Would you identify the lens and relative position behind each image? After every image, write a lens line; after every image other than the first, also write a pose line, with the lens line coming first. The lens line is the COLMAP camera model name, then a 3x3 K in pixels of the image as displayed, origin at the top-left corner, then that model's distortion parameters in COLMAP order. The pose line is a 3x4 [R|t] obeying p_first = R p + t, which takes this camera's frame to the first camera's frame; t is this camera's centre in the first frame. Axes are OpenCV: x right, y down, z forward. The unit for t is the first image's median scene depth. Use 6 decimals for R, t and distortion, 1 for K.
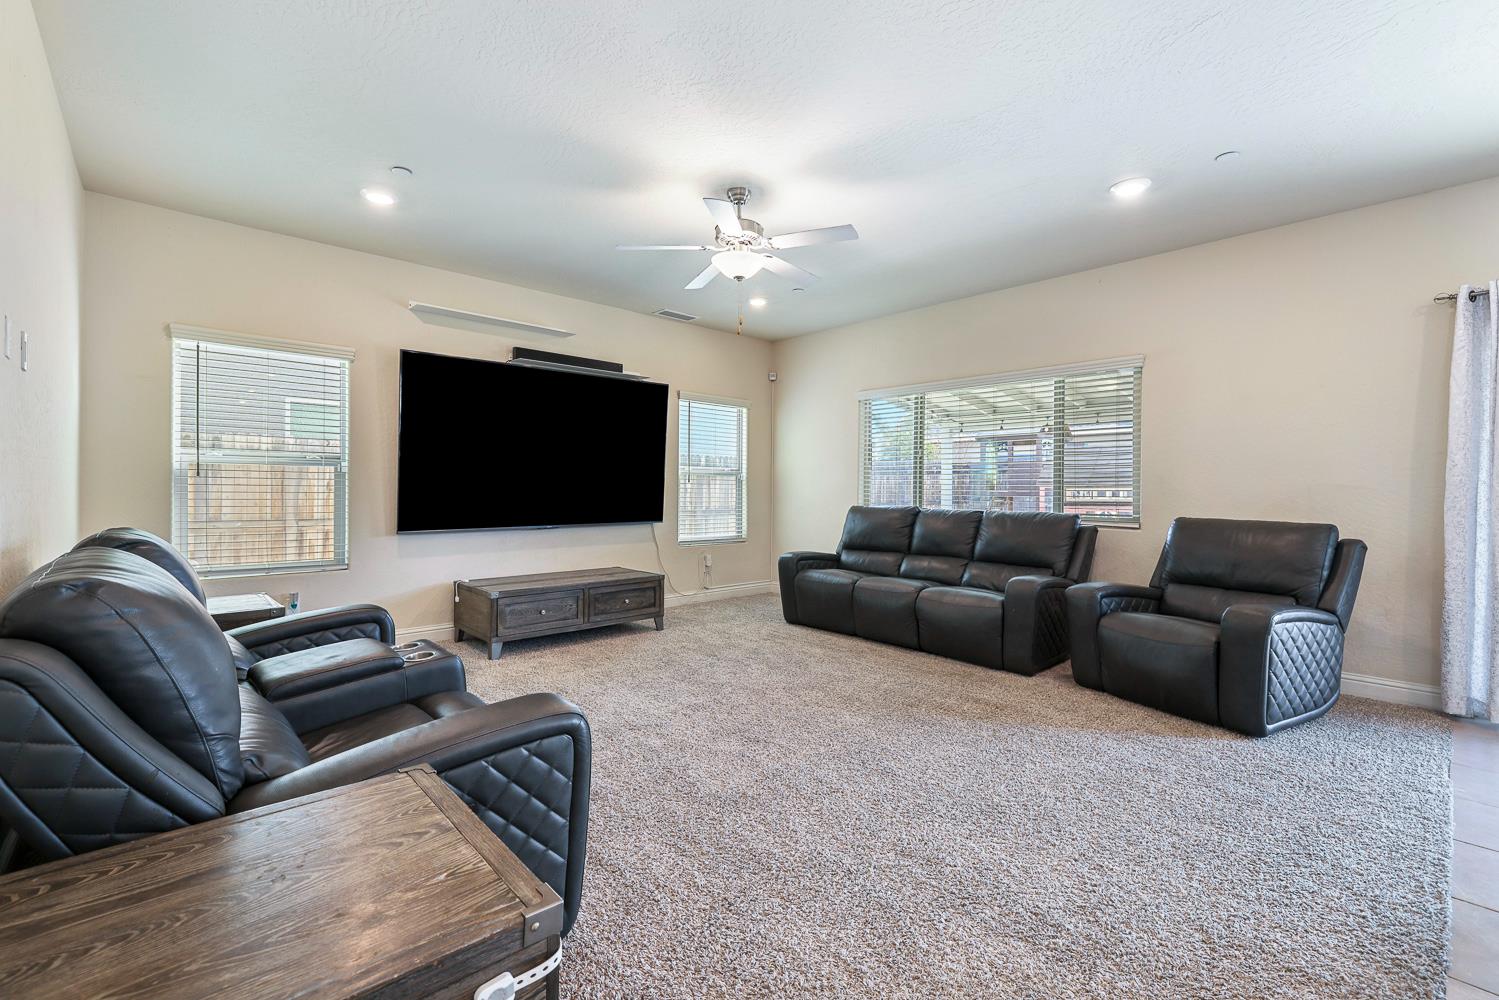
lens RADIAL K [[639.5, 0, 747.4], [0, 639.5, 492.6], [0, 0, 1]] dist [0.001144, 0.000078]
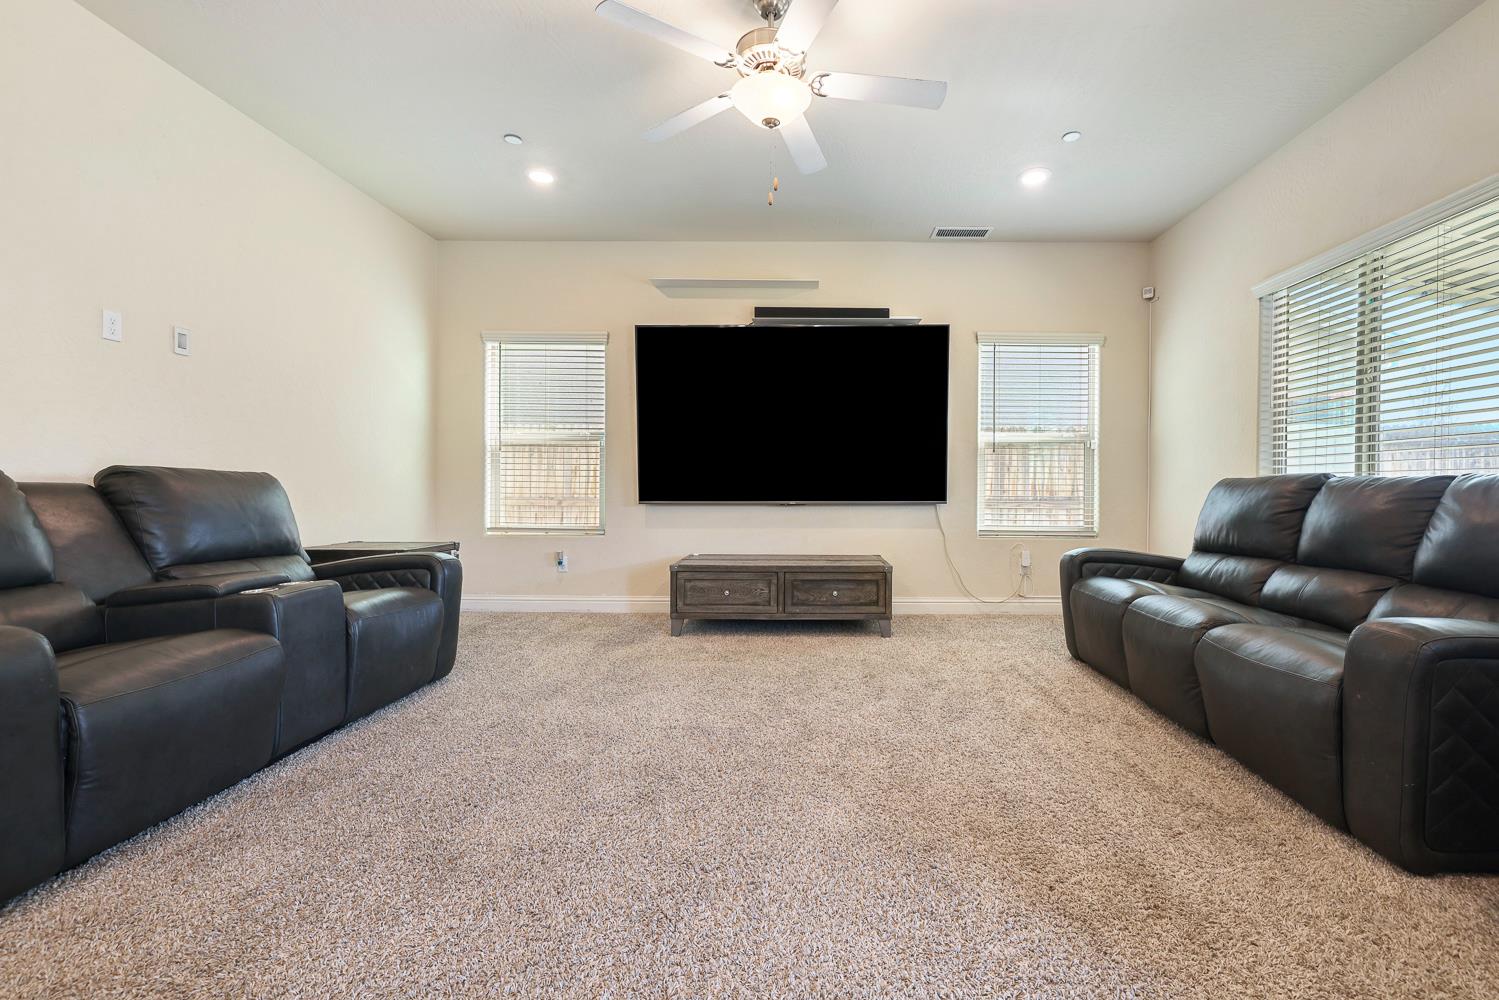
lens RADIAL K [[661.1, 0, 811.7], [0, 661.1, 496.9], [0, 0, 1]] dist [-0.000347, 0.000019]
pose [[0.734810, 0.004471, -0.678259, 0.391194], [-0.004242, 0.999989, 0.001997, 0.050139], [0.678260, 0.001410, 0.734821, 0.398450]]
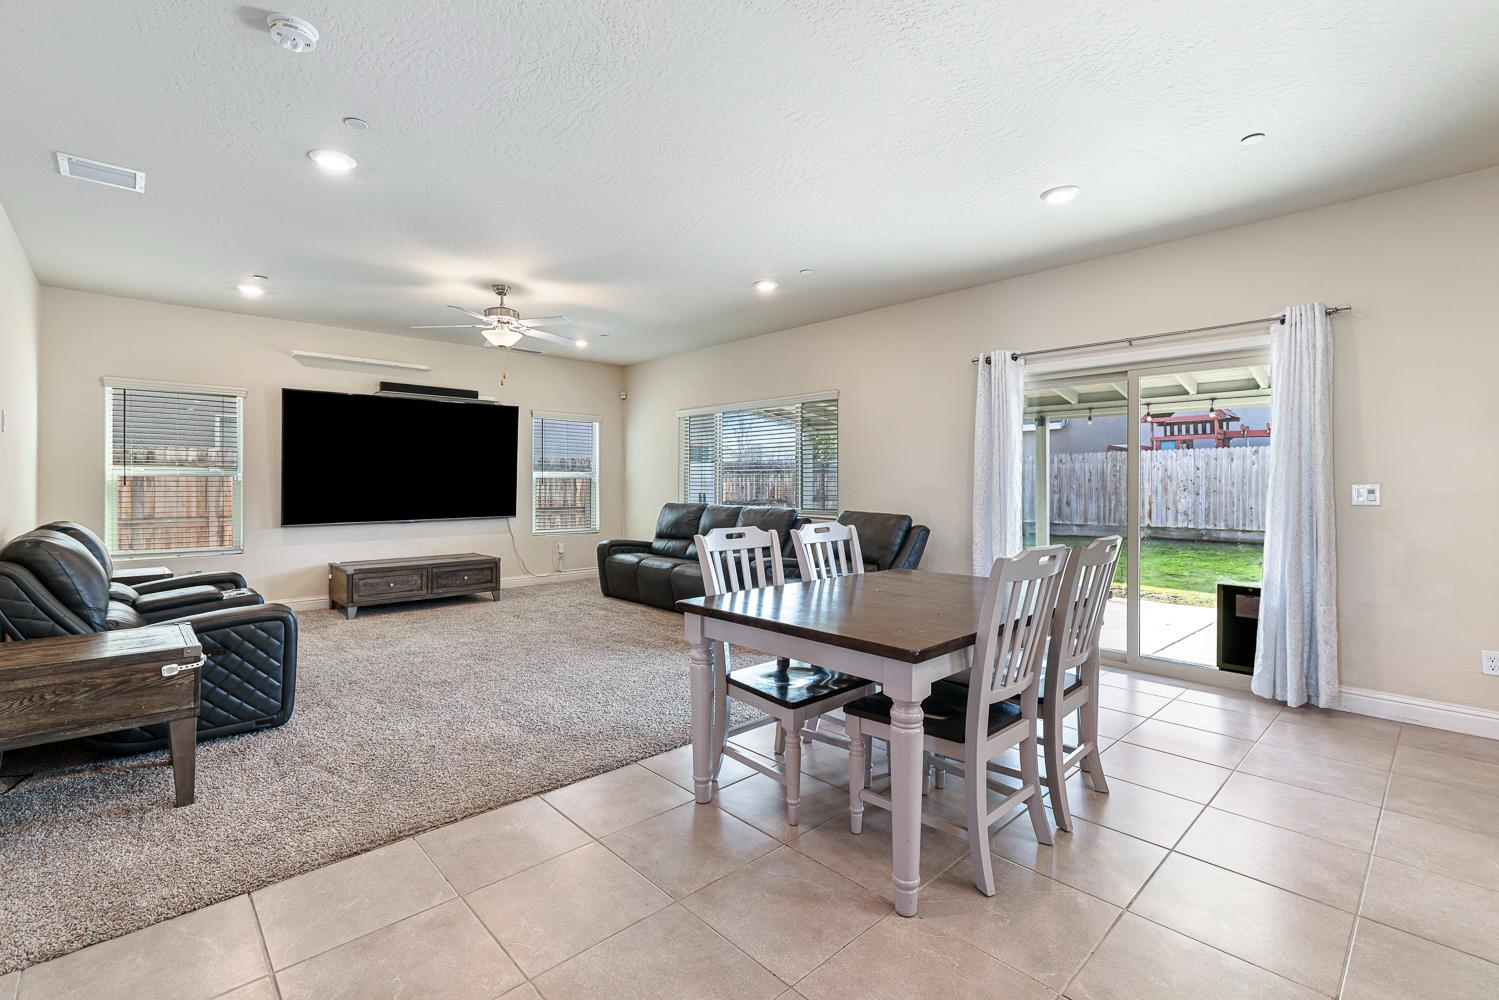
lens RADIAL K [[659.0, 0, 748.3], [0, 659.0, 485.4], [0, 0, 1]] dist [0.000074, -0.000482]
pose [[0.999923, -0.005767, 0.010949, 0.407693], [0.005806, 0.999977, -0.003565, -0.011290], [-0.010928, 0.003629, 0.999934, -0.379172]]
